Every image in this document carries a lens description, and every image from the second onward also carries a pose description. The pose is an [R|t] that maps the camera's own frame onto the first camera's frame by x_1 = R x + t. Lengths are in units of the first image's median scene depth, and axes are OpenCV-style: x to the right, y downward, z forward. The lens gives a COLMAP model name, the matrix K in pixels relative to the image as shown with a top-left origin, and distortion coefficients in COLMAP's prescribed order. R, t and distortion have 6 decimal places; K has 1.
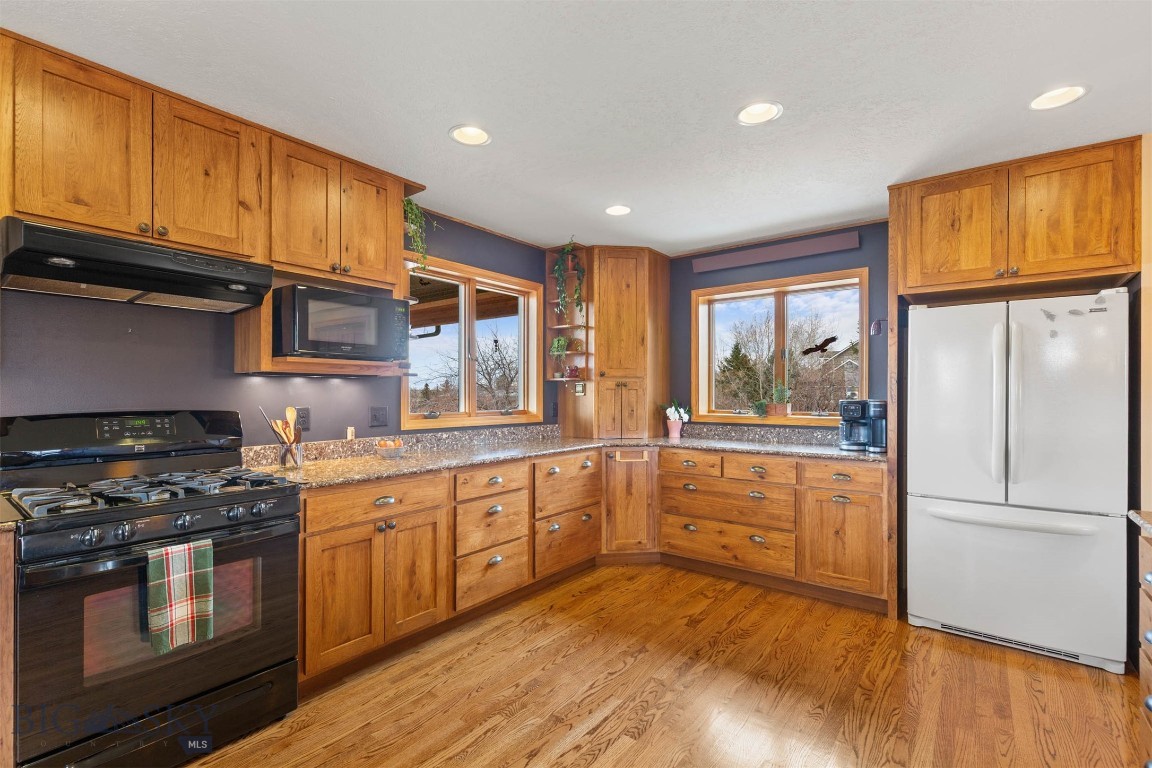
lens RADIAL K [[521.4, 0, 574.7], [0, 521.4, 393.3], [0, 0, 1]] dist [0.005127, 0.000040]
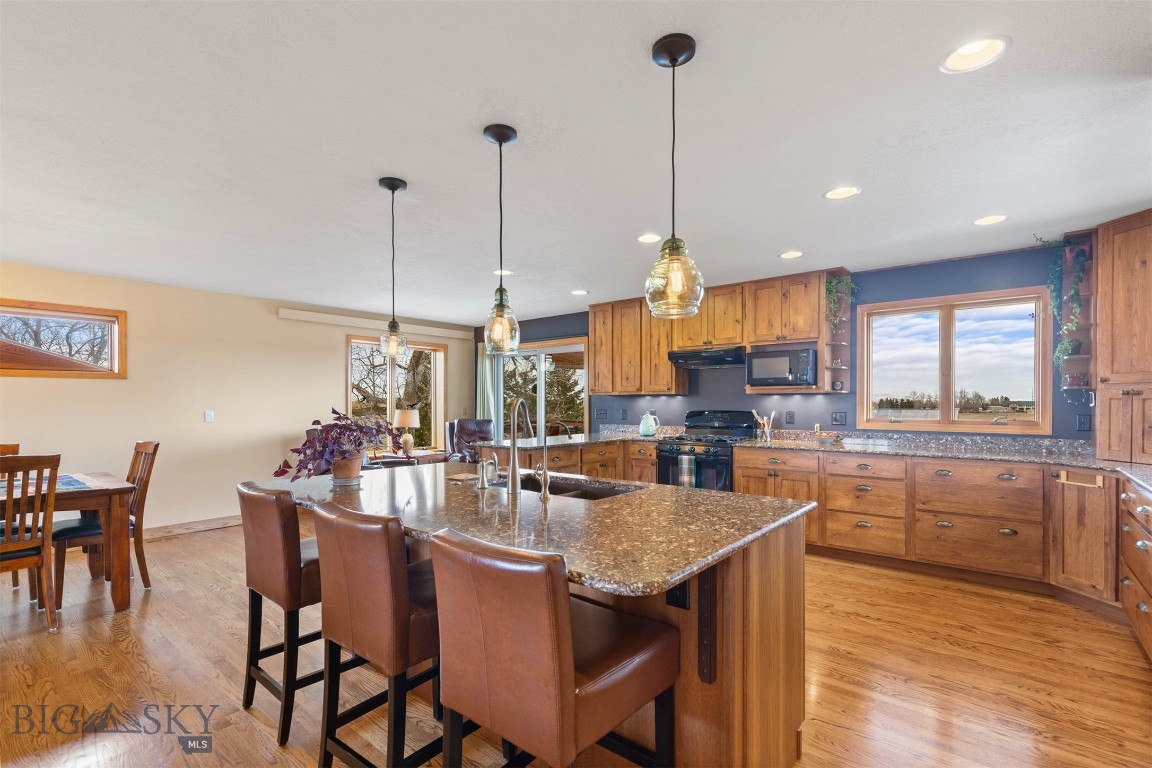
lens RADIAL K [[521.4, 0, 572.2], [0, 521.4, 403.6], [0, 0, 1]] dist [0.005127, 0.000040]
pose [[-0.036045, -0.000198, -0.999350, 1.160130], [-0.001039, 0.999999, -0.000160, 0.000533], [0.999350, 0.001033, -0.036046, 0.252116]]
